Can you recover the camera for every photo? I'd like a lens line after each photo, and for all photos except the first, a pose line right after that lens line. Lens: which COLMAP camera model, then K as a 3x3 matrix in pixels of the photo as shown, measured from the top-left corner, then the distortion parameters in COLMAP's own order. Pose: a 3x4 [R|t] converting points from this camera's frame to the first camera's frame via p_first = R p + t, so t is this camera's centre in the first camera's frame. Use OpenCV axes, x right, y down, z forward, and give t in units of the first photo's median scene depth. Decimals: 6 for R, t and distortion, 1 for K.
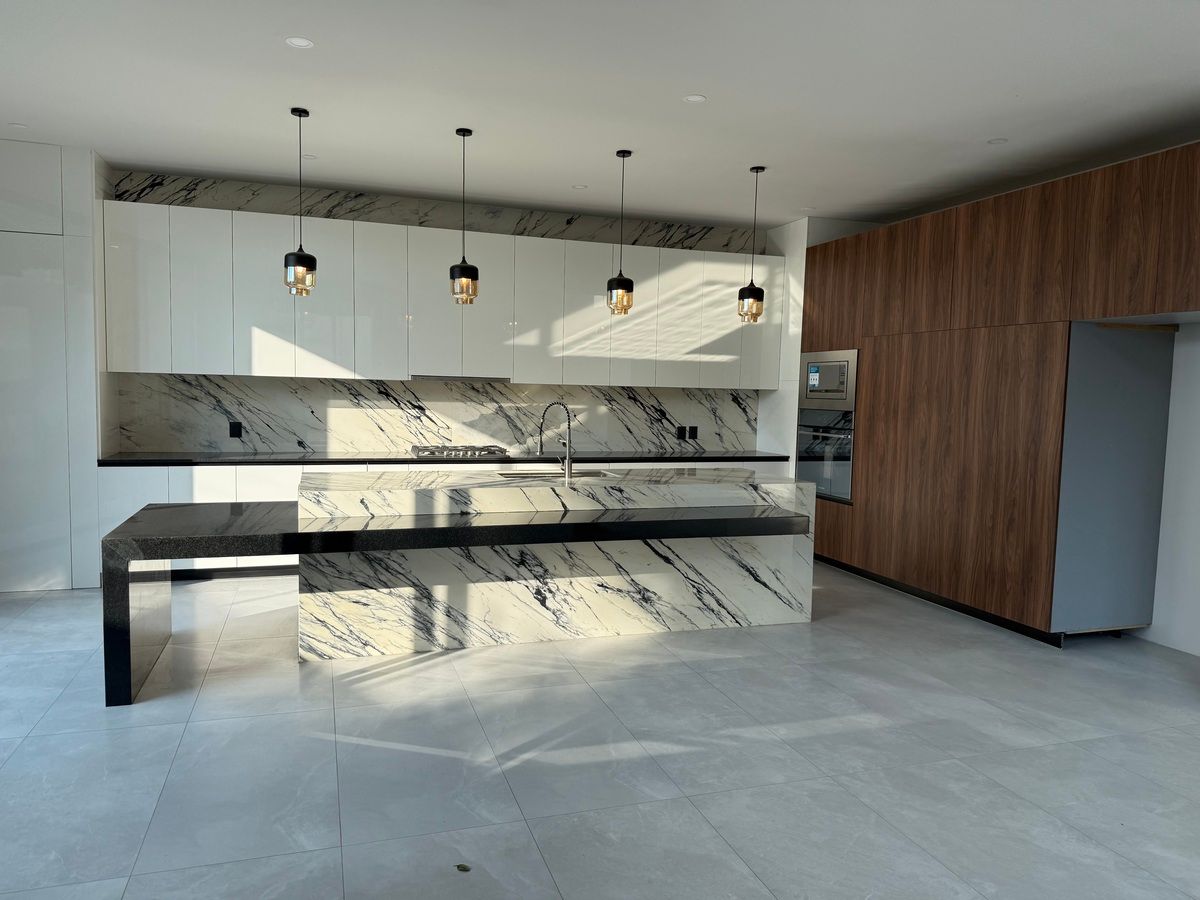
lens RADIAL K [[844.0, 0, 602.2], [0, 844.0, 454.7], [0, 0, 1]] dist [0.164309, -0.274582]
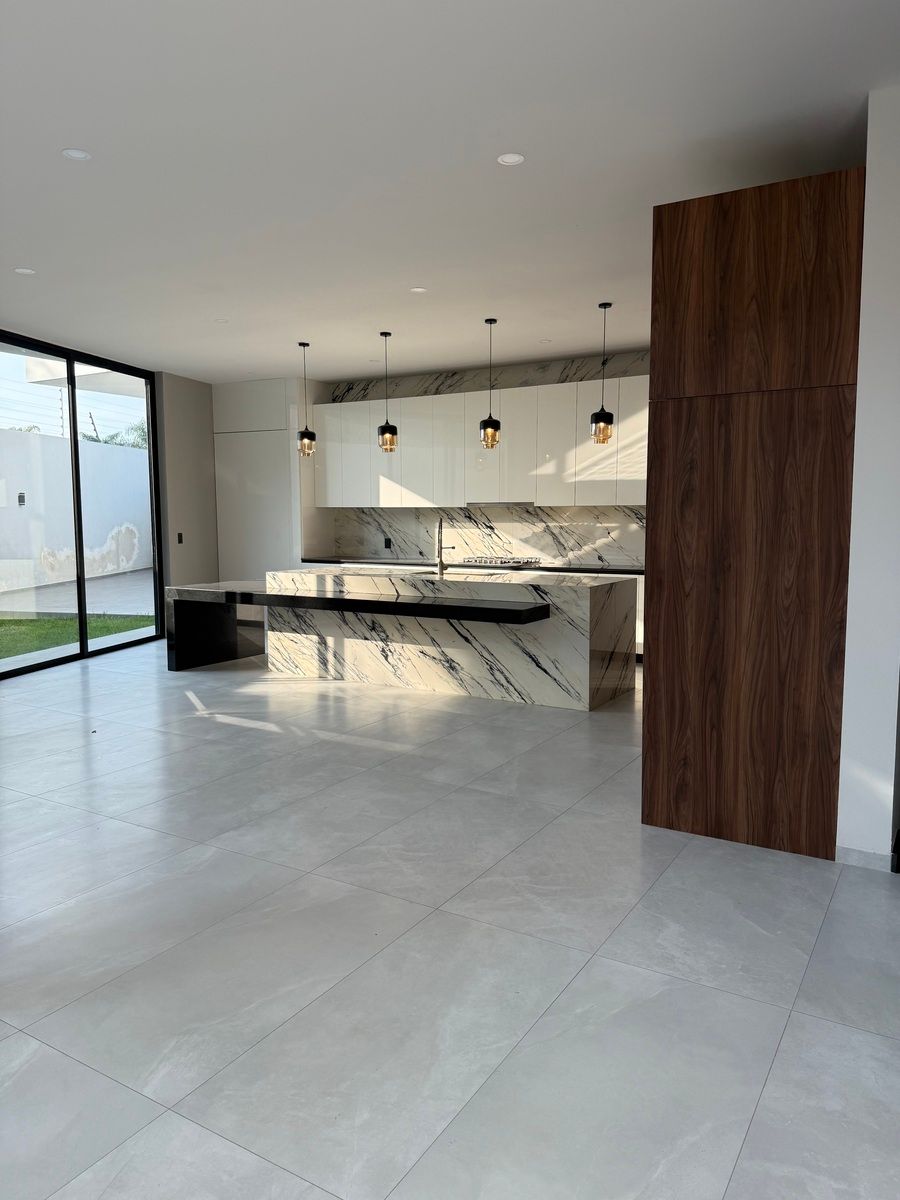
lens RADIAL K [[844.0, 0, 450.0], [0, 844.0, 600.0], [0, 0, 1]] dist [0.164309, -0.274582]
pose [[0.641706, 0.053761, -0.765064, 1.029203], [-0.044760, 0.998465, 0.032619, 0.023161], [0.765644, 0.013312, 0.643127, 0.153272]]
